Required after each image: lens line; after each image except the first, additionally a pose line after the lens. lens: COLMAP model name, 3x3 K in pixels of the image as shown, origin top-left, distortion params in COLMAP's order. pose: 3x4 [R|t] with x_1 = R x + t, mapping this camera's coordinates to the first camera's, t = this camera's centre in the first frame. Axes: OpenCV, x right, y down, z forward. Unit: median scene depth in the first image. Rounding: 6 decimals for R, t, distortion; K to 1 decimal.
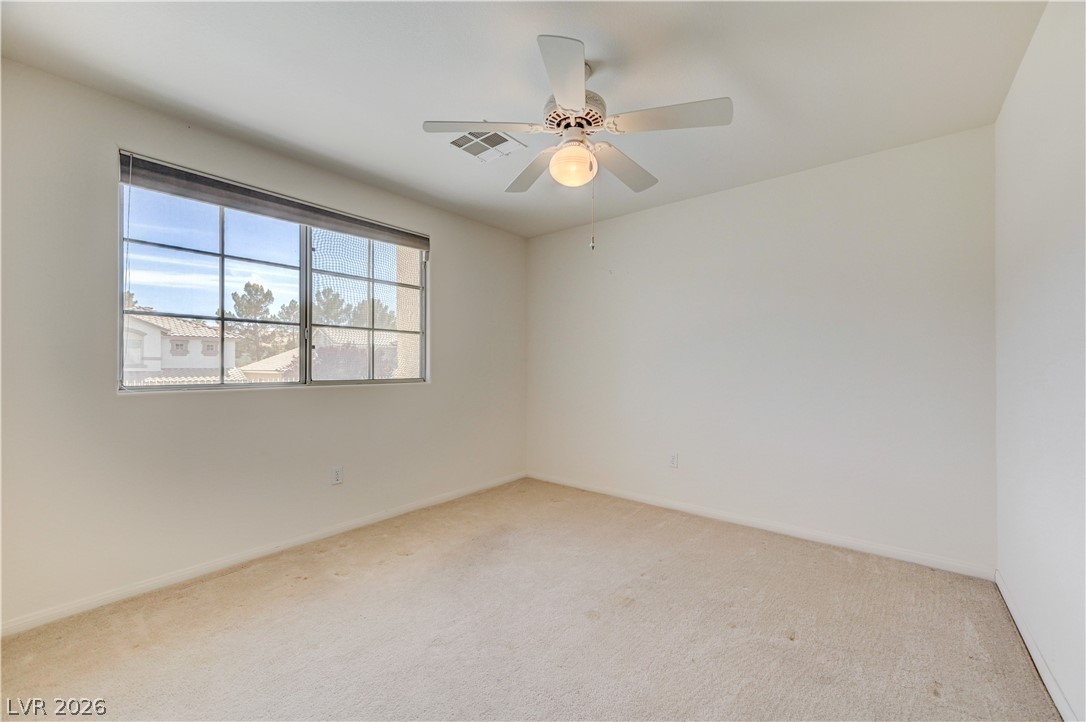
lens RADIAL K [[429.3, 0, 544.3], [0, 429.3, 364.2], [0, 0, 1]] dist [0.003100, -0.000619]
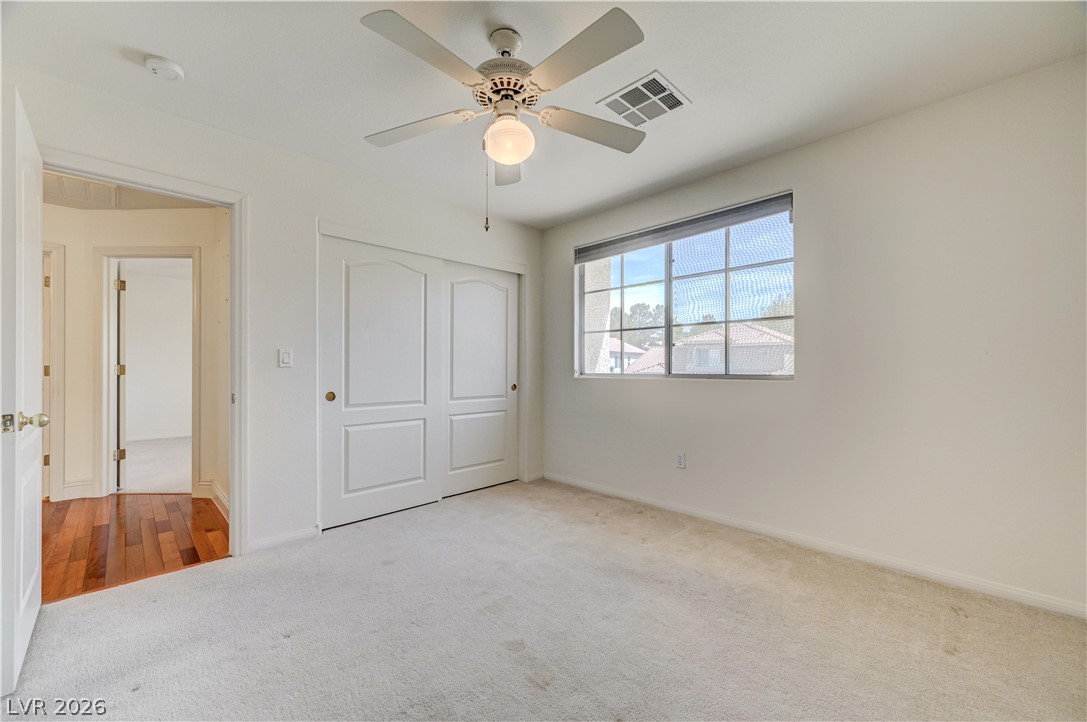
lens RADIAL K [[429.7, 0, 546.3], [0, 429.7, 367.4], [0, 0, 1]] dist [0.003100, -0.000619]
pose [[-0.110527, 0.001863, -0.993871, 0.662036], [0.009384, 0.999956, 0.000831, 0.017216], [0.993829, -0.009235, -0.110540, 0.795131]]
